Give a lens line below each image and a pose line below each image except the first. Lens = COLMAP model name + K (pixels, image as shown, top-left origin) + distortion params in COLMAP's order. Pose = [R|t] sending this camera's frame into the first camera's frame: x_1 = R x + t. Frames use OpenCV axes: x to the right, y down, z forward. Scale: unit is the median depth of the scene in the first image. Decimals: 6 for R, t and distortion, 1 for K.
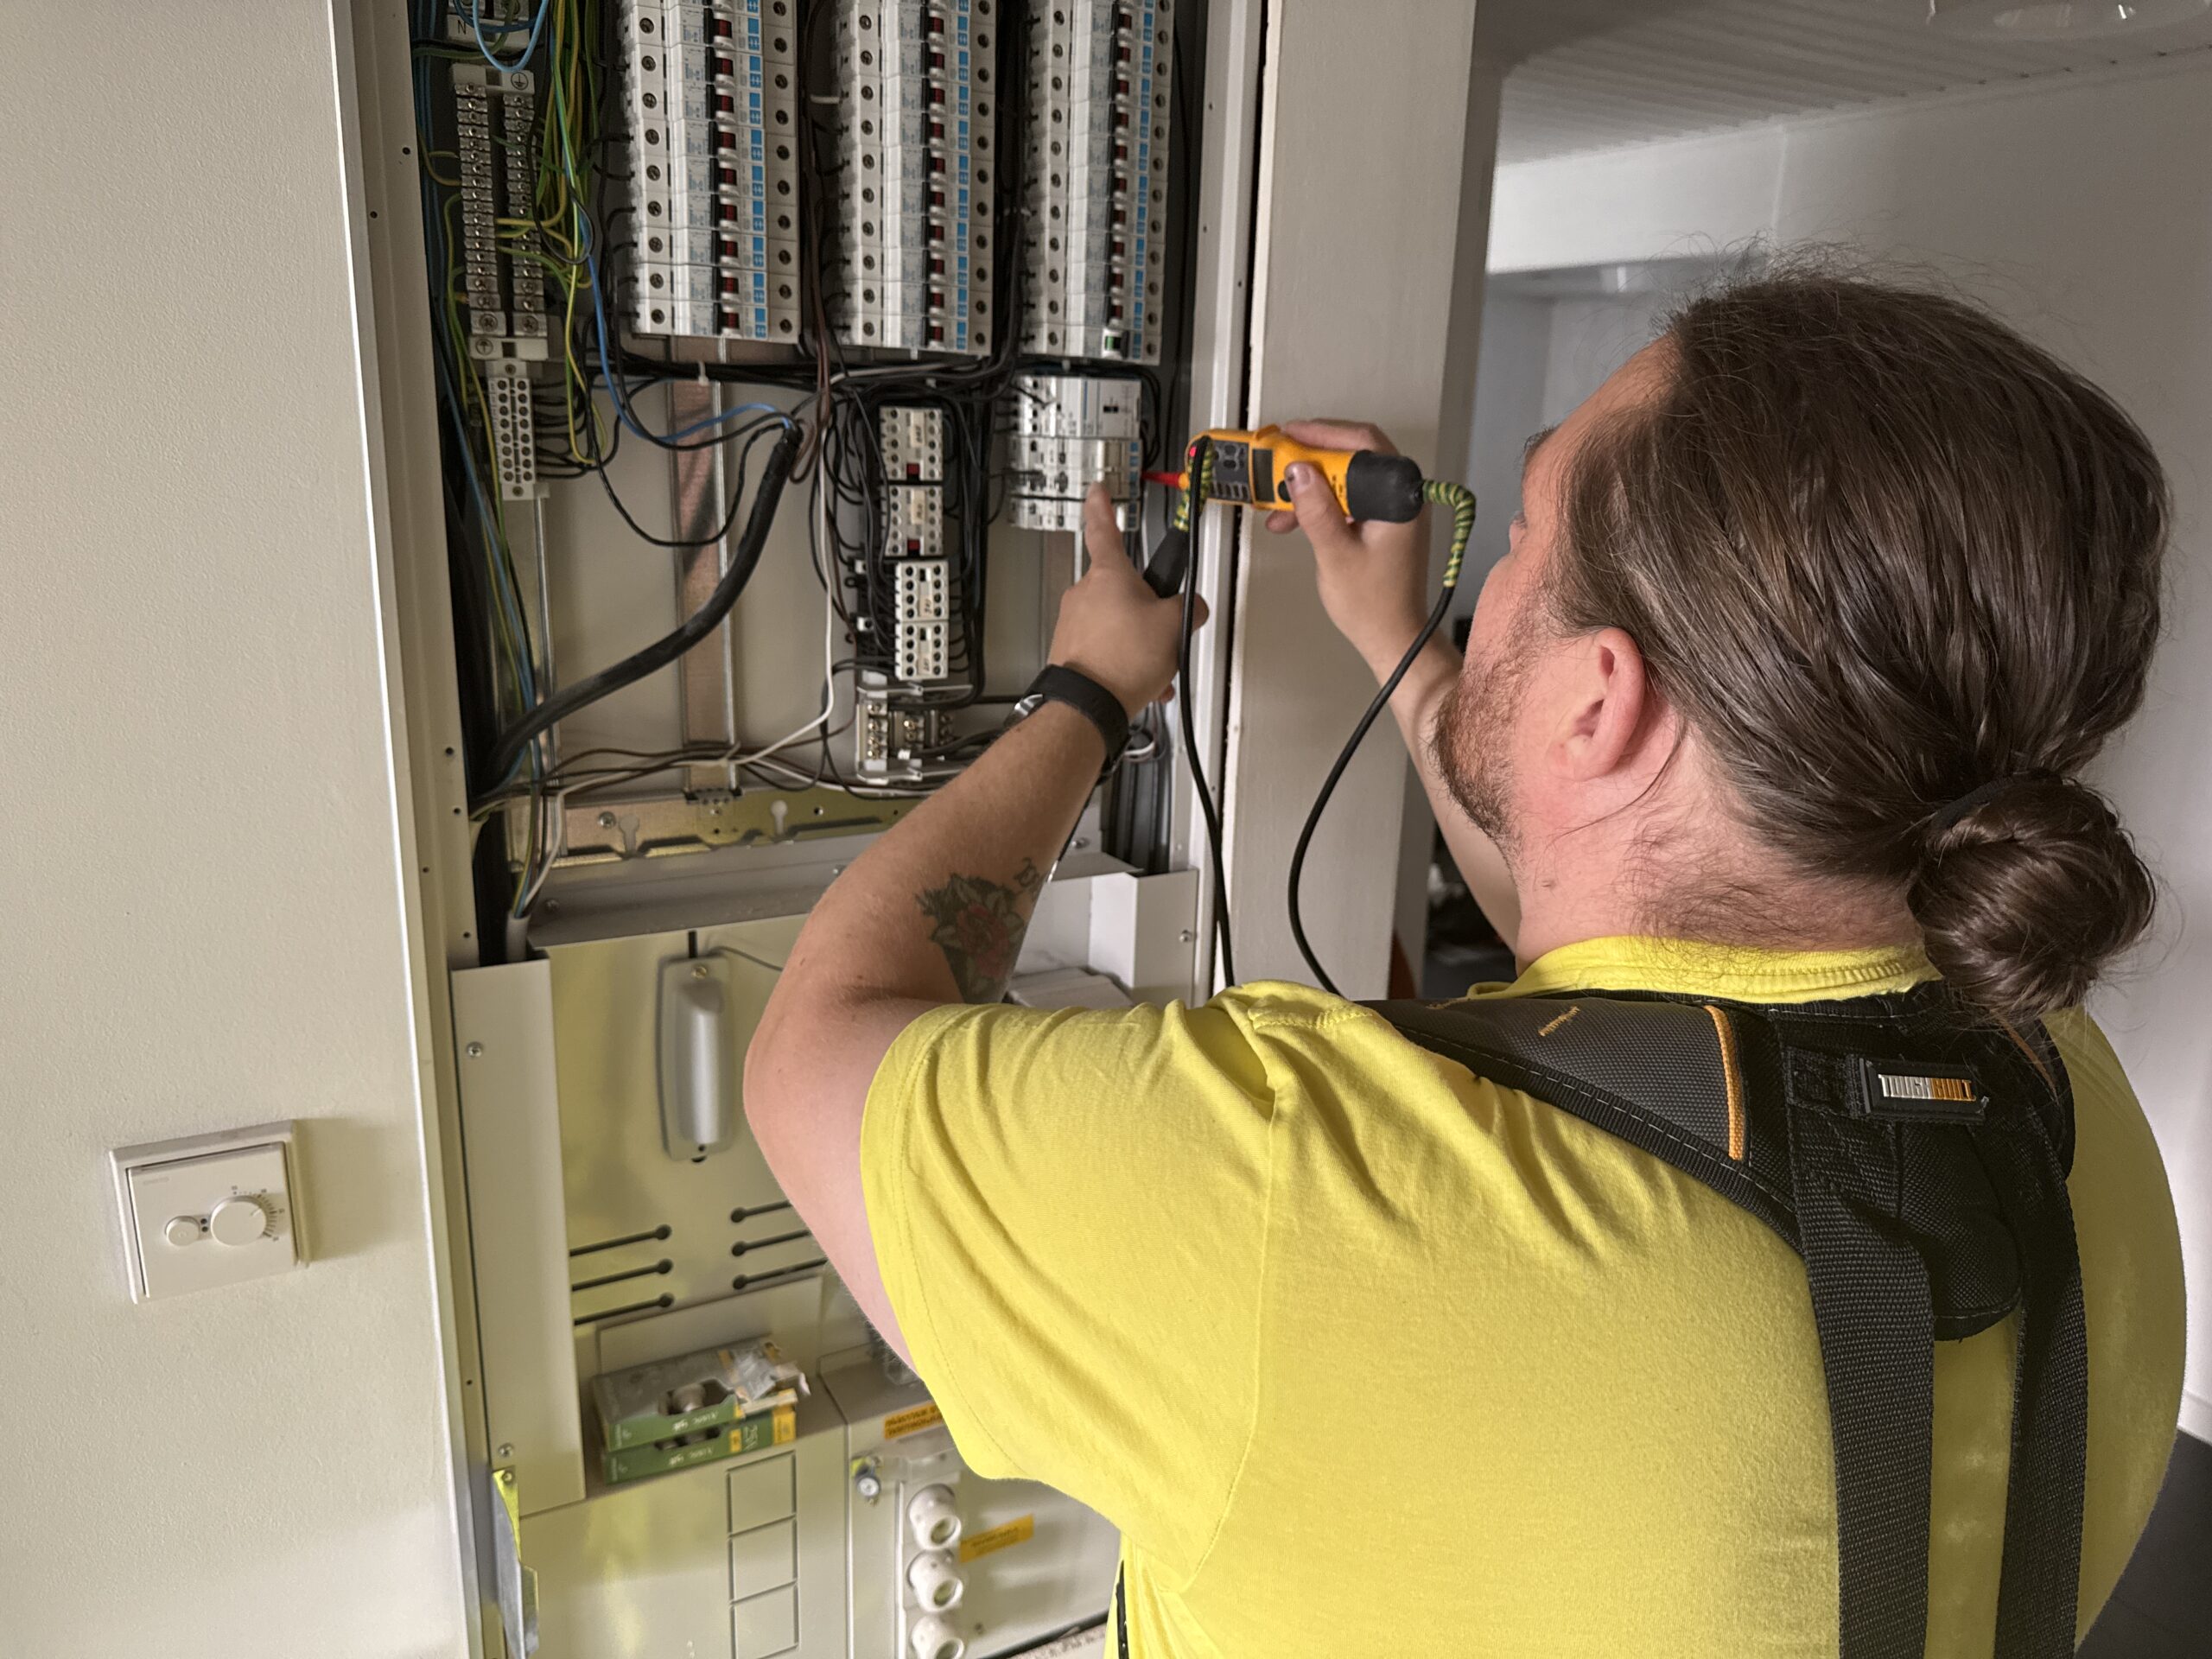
lens RADIAL K [[1564.8, 0, 1106.0], [0, 1564.8, 829.5], [0, 0, 1]] dist [-0.040938, -0.000368]
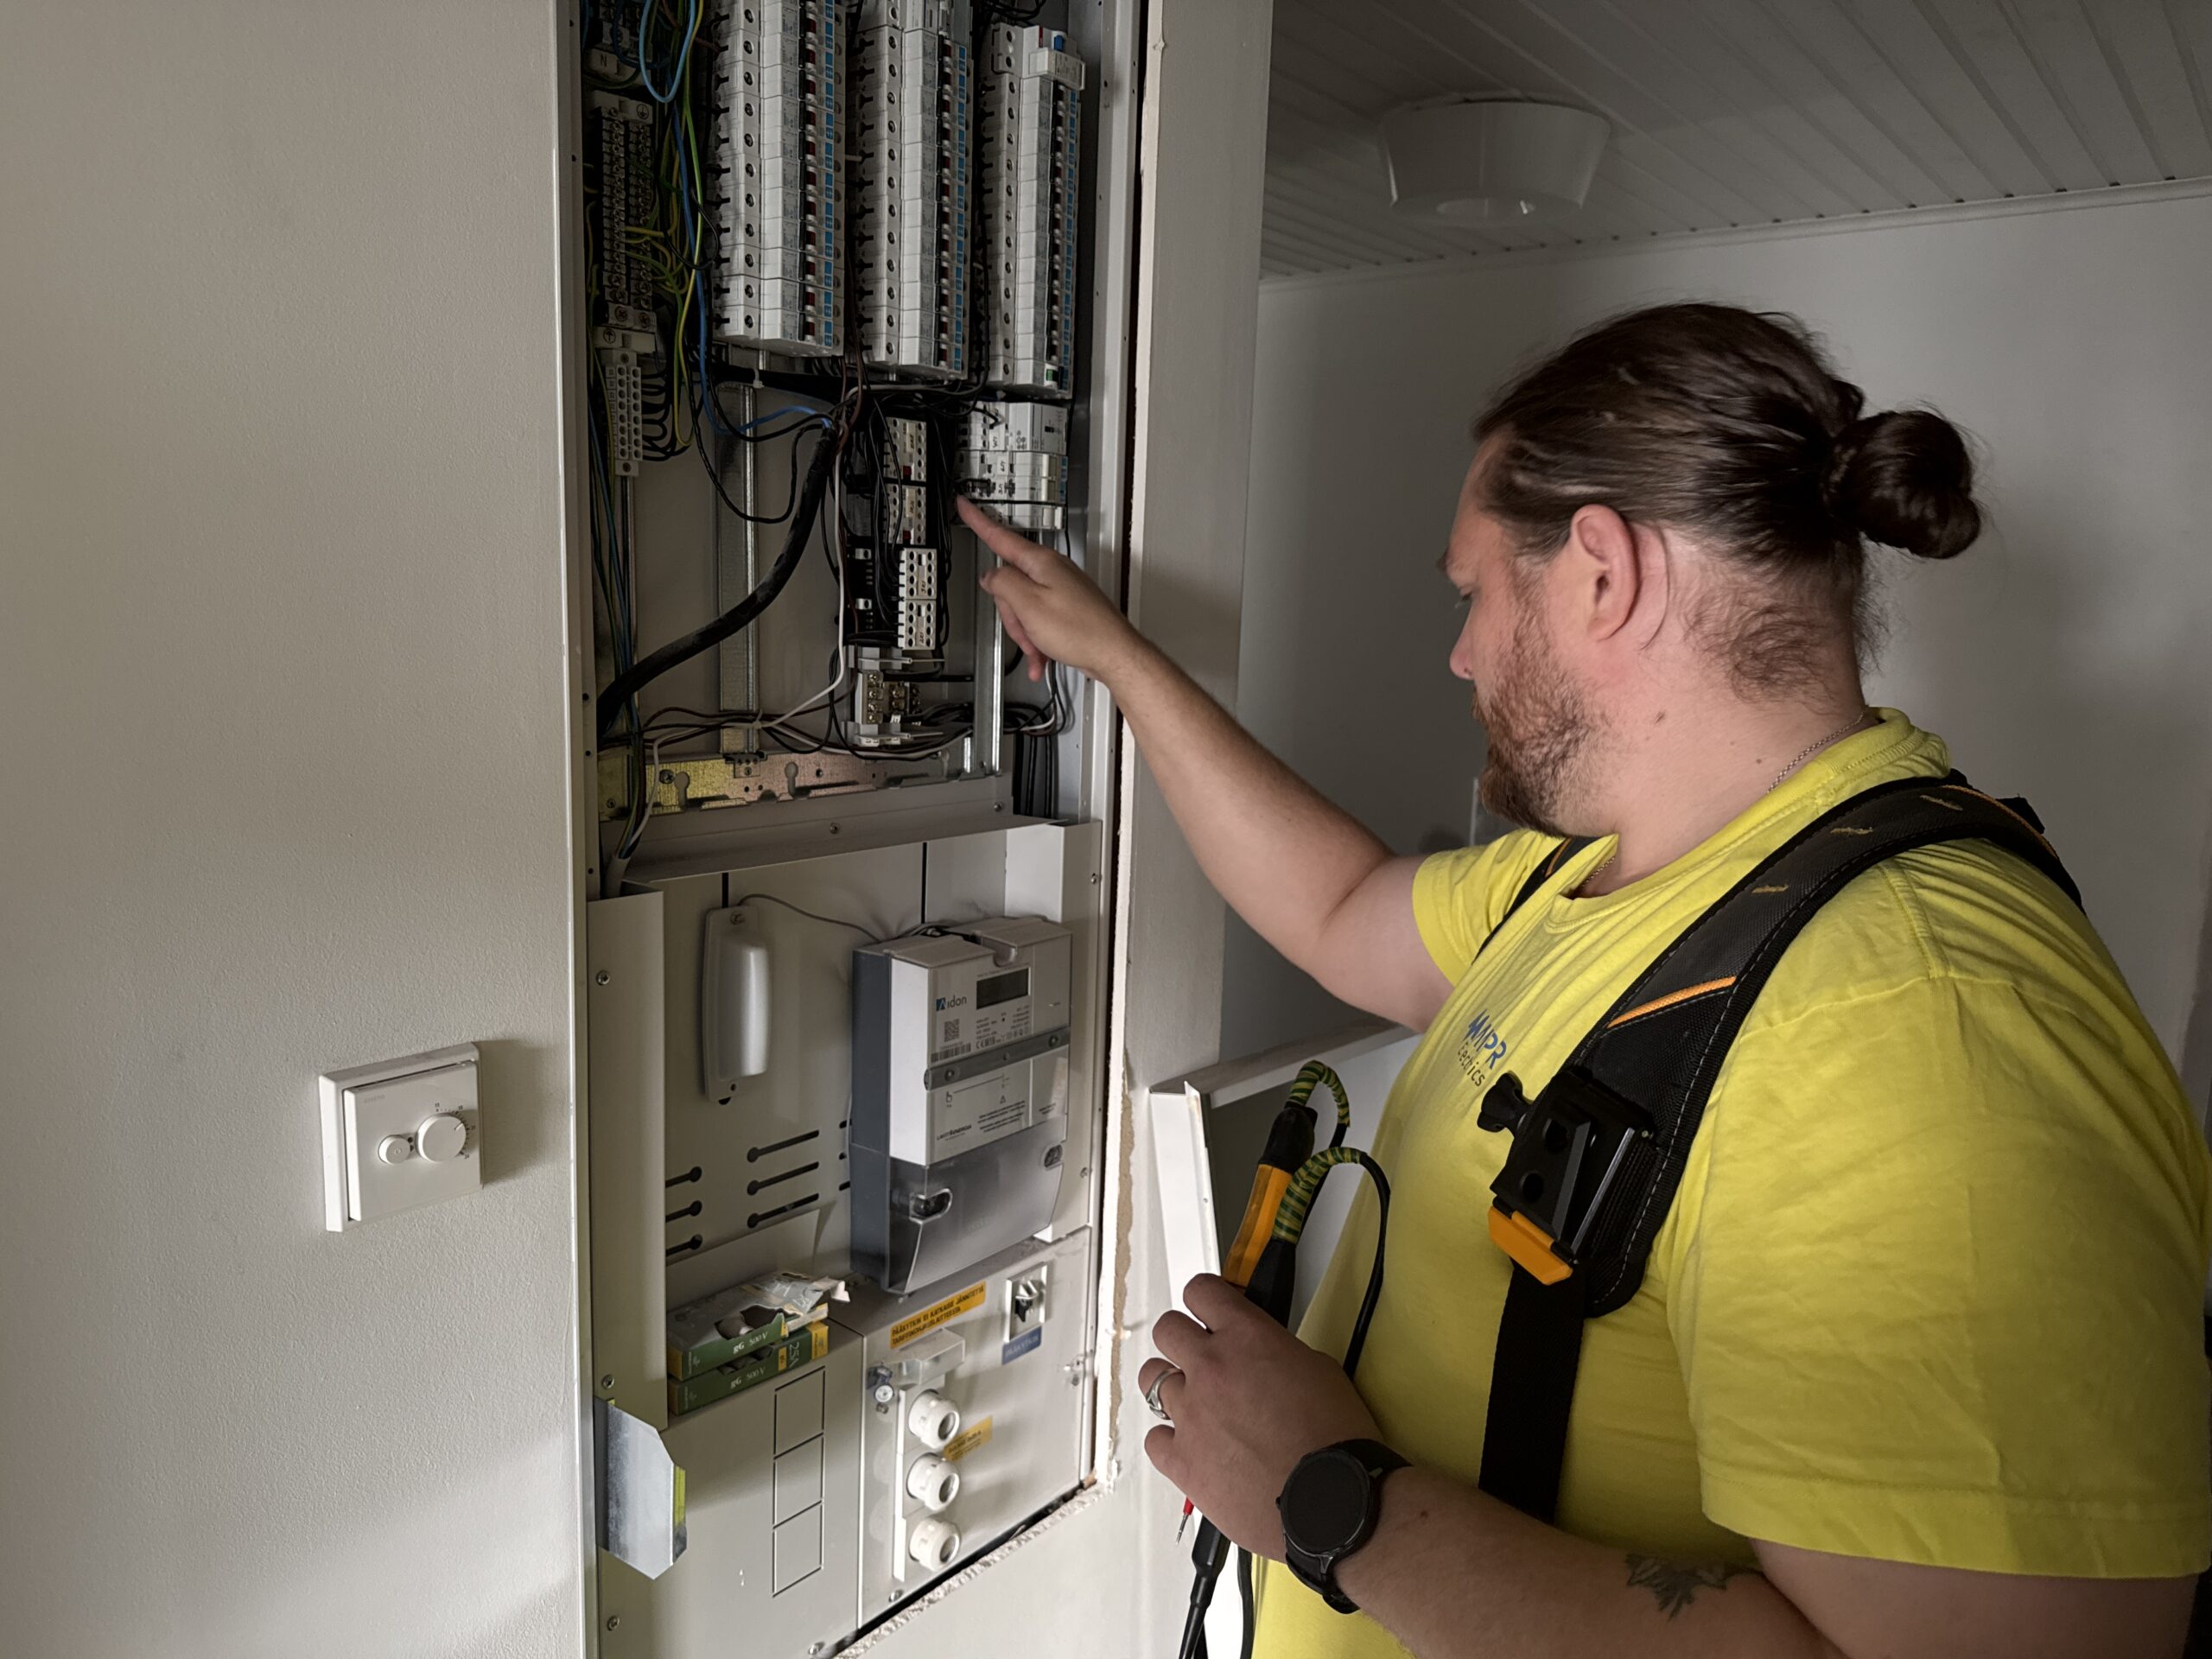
lens RADIAL K [[1564.8, 0, 1106.0], [0, 1564.8, 829.5], [0, 0, 1]] dist [-0.040938, -0.000368]
pose [[0.930383, -0.058288, 0.361924, -0.420856], [0.088938, 0.993672, -0.068597, 0.130880], [-0.355636, 0.096010, 0.929680, -0.121936]]
